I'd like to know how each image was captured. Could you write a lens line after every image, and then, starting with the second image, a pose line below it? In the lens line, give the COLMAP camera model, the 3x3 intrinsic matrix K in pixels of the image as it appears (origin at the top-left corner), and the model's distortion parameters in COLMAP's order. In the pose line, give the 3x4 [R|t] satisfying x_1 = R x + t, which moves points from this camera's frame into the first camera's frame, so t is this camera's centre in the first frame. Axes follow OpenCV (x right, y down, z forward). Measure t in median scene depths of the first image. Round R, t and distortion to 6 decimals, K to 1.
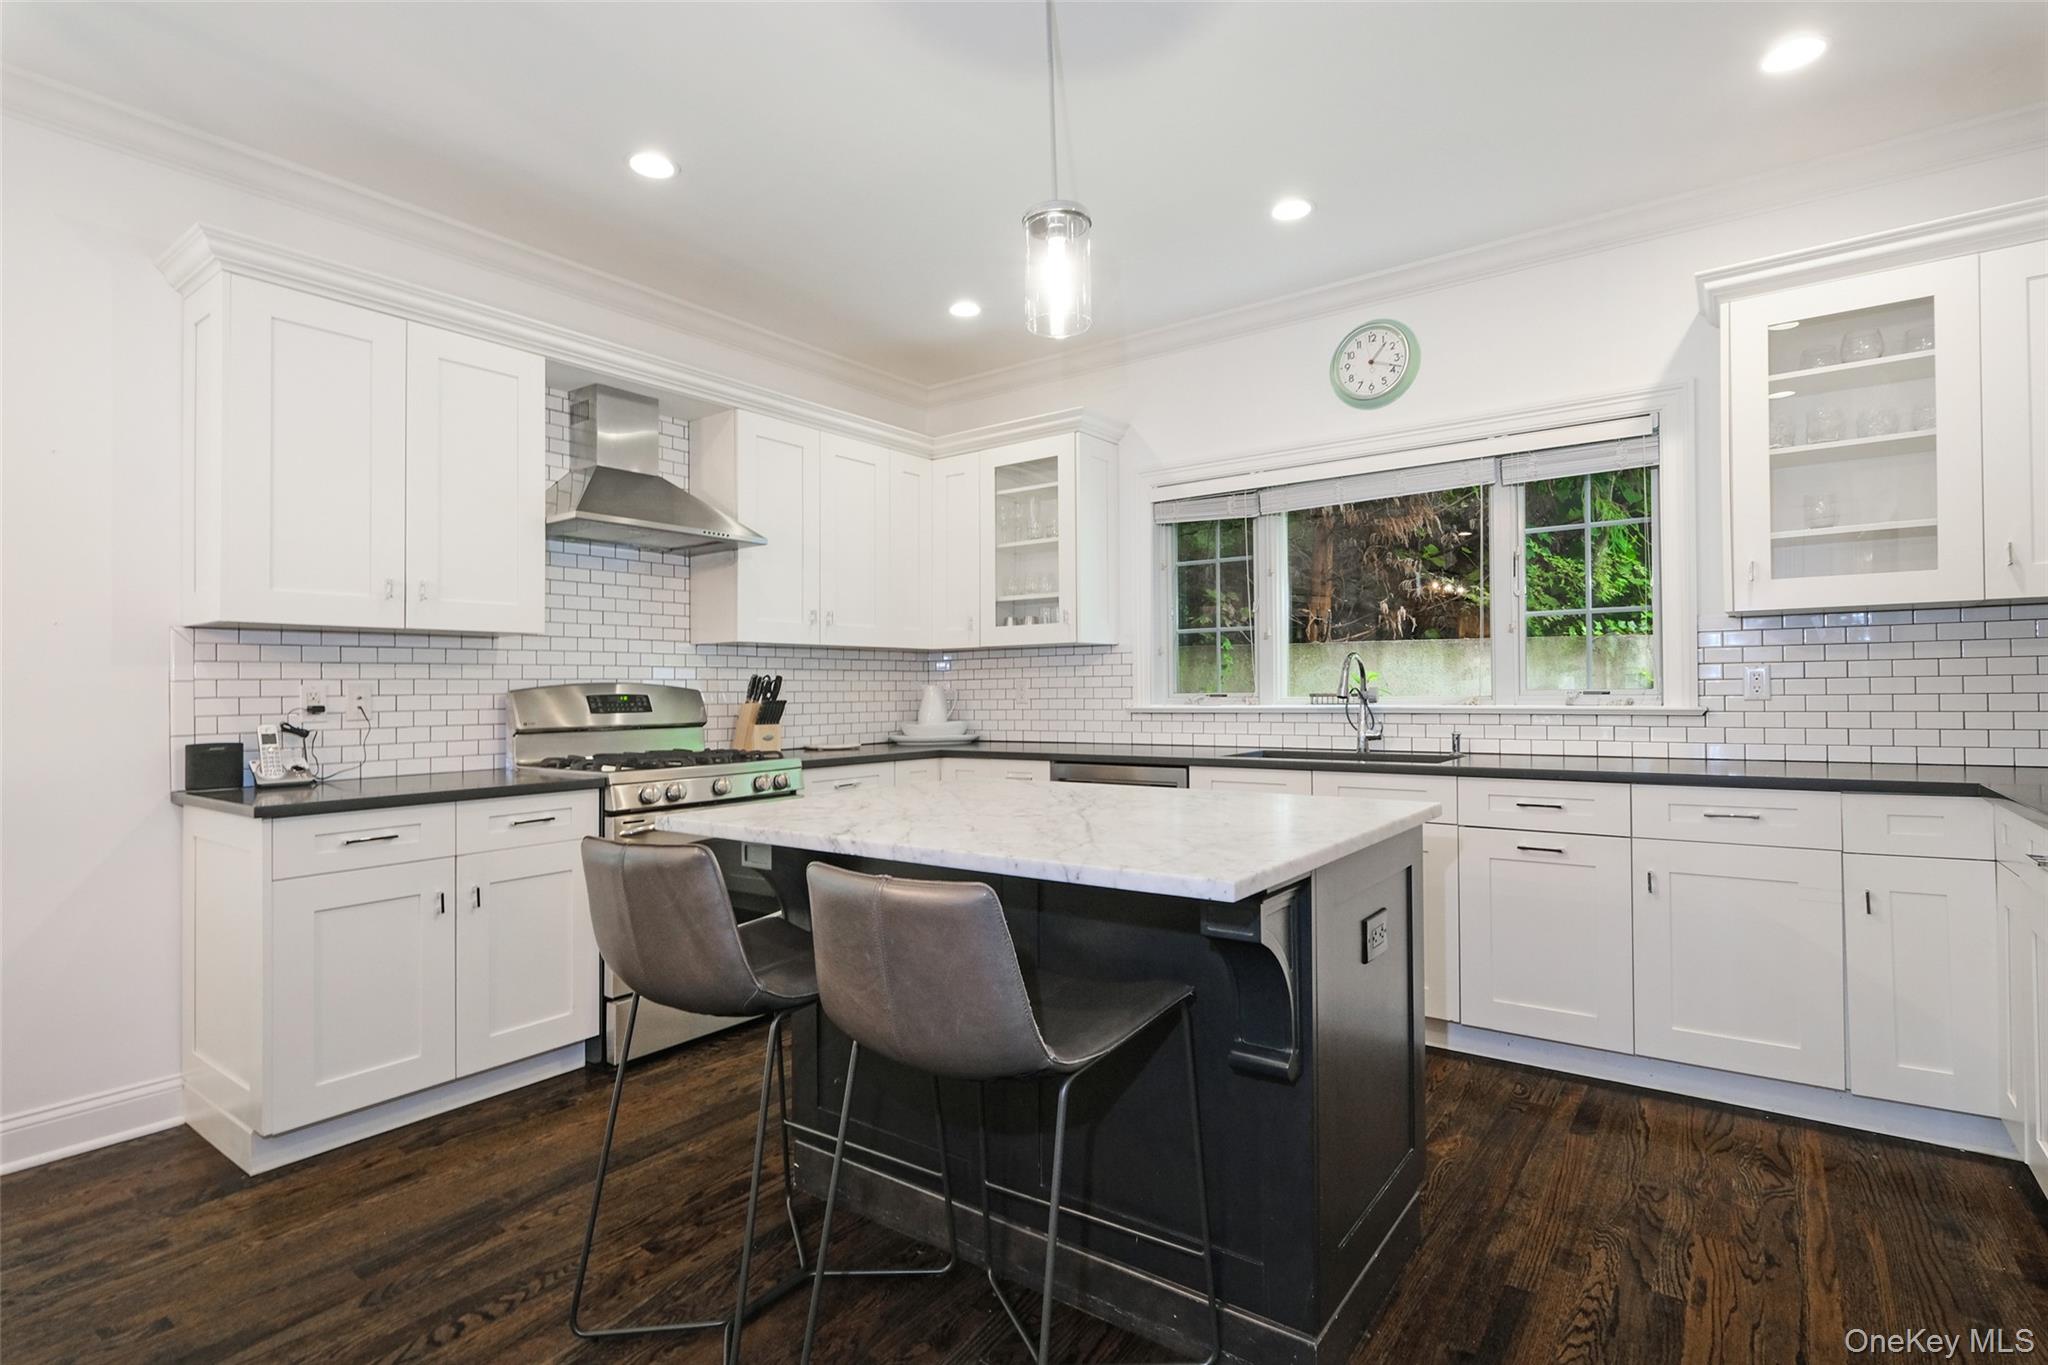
lens RADIAL K [[987.3, 0, 1029.8], [0, 987.3, 675.1], [0, 0, 1]] dist [-0.001522, -0.000194]
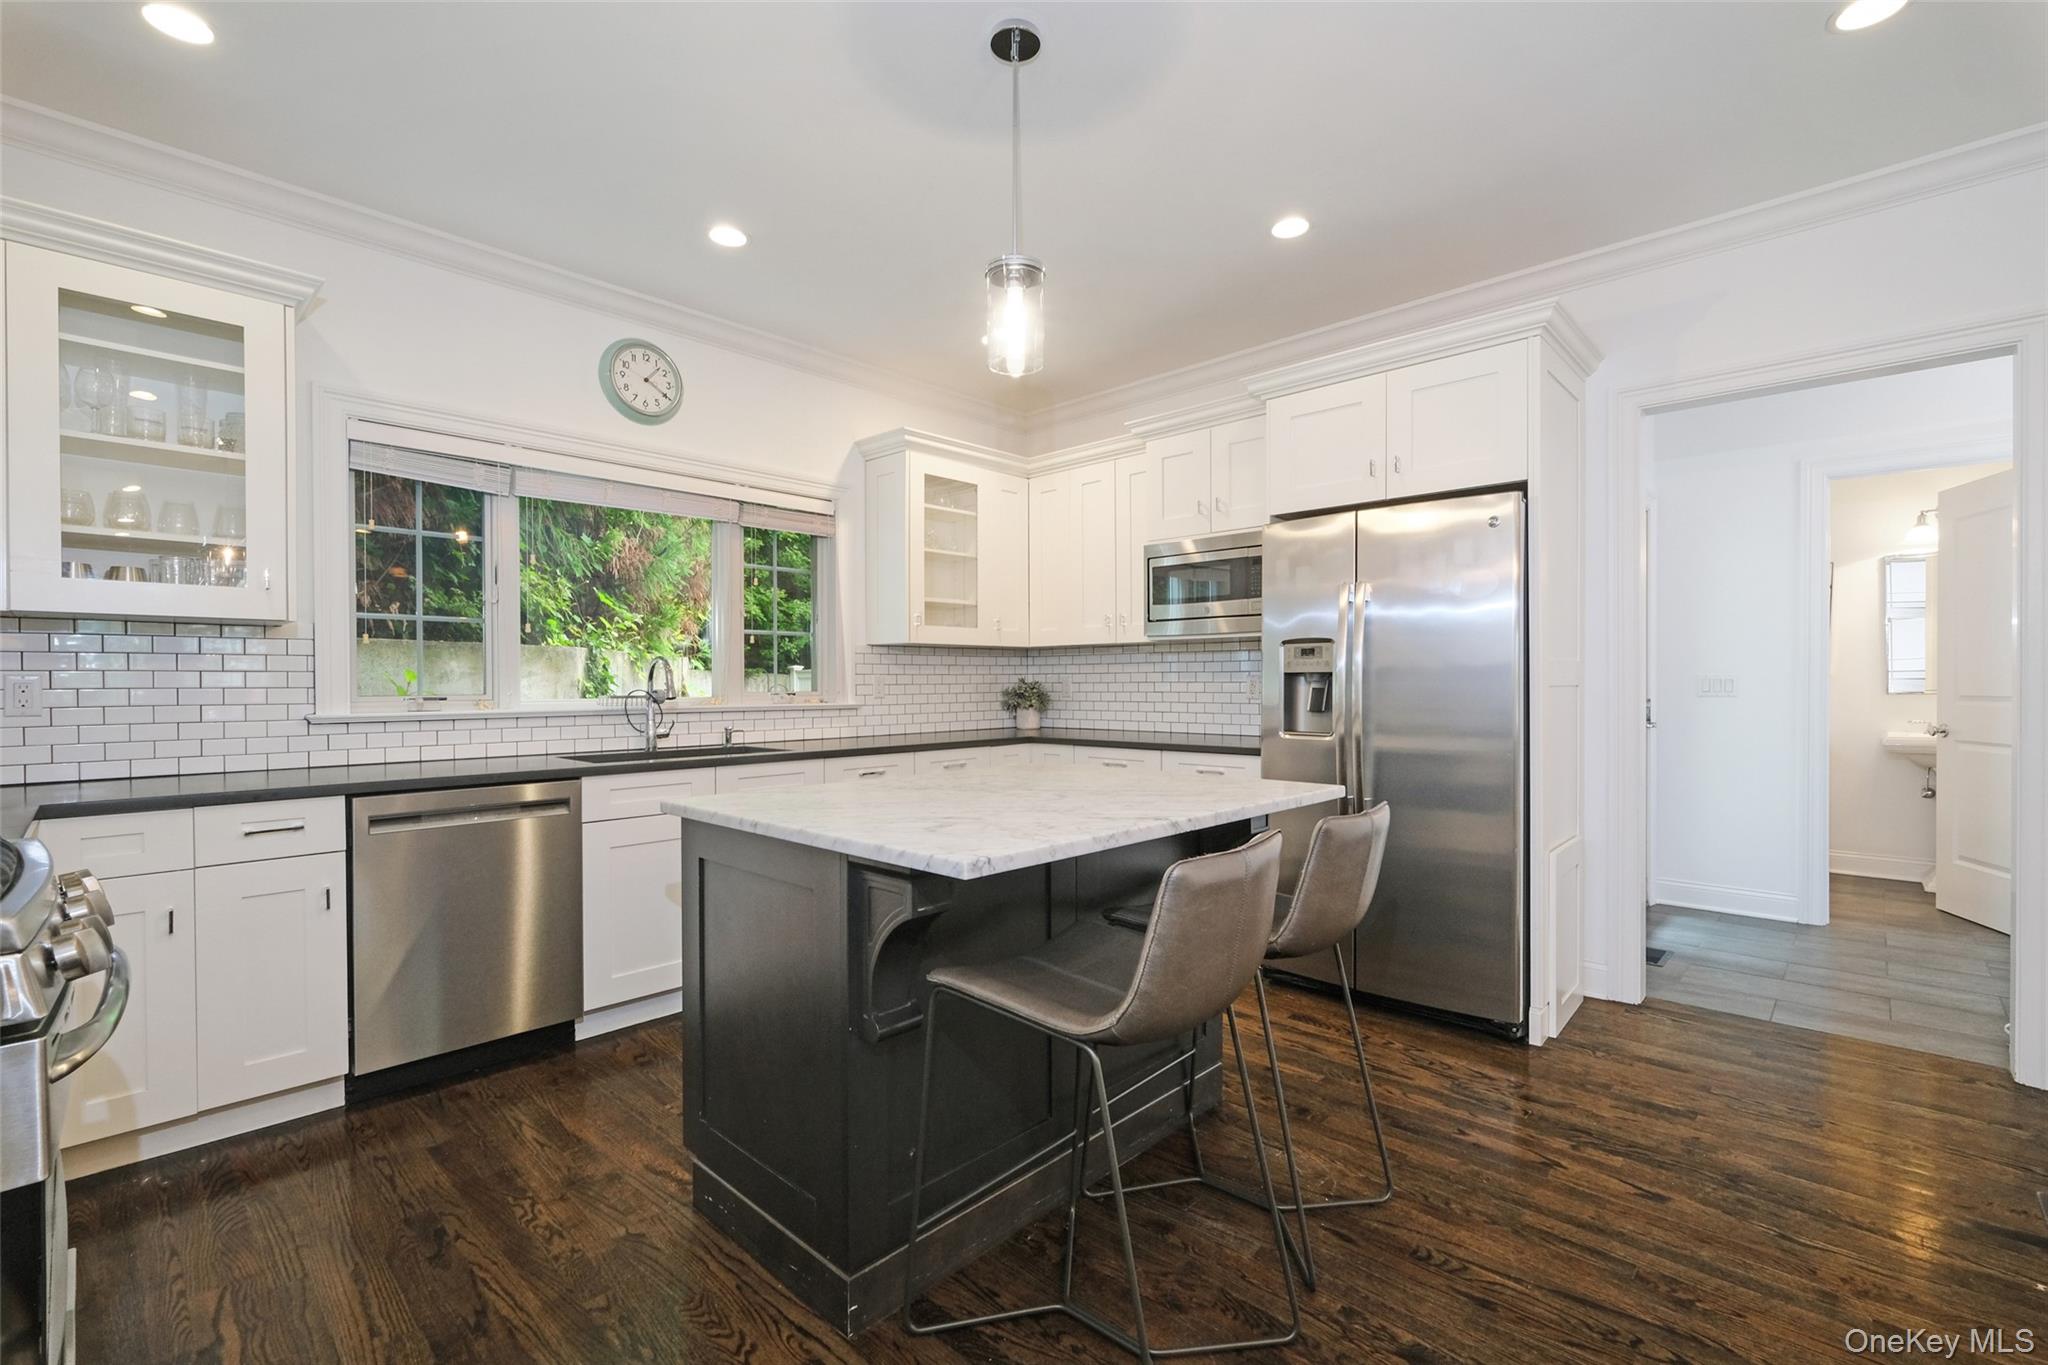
lens RADIAL K [[897.6, 0, 1023.7], [0, 897.6, 688.9], [0, 0, 1]] dist [0.001522, -0.000864]
pose [[0.132579, 0.006481, 0.991151, -0.586740], [-0.012766, 0.999907, -0.004831, 0.012467], [-0.991090, -0.012012, 0.132650, 0.503499]]
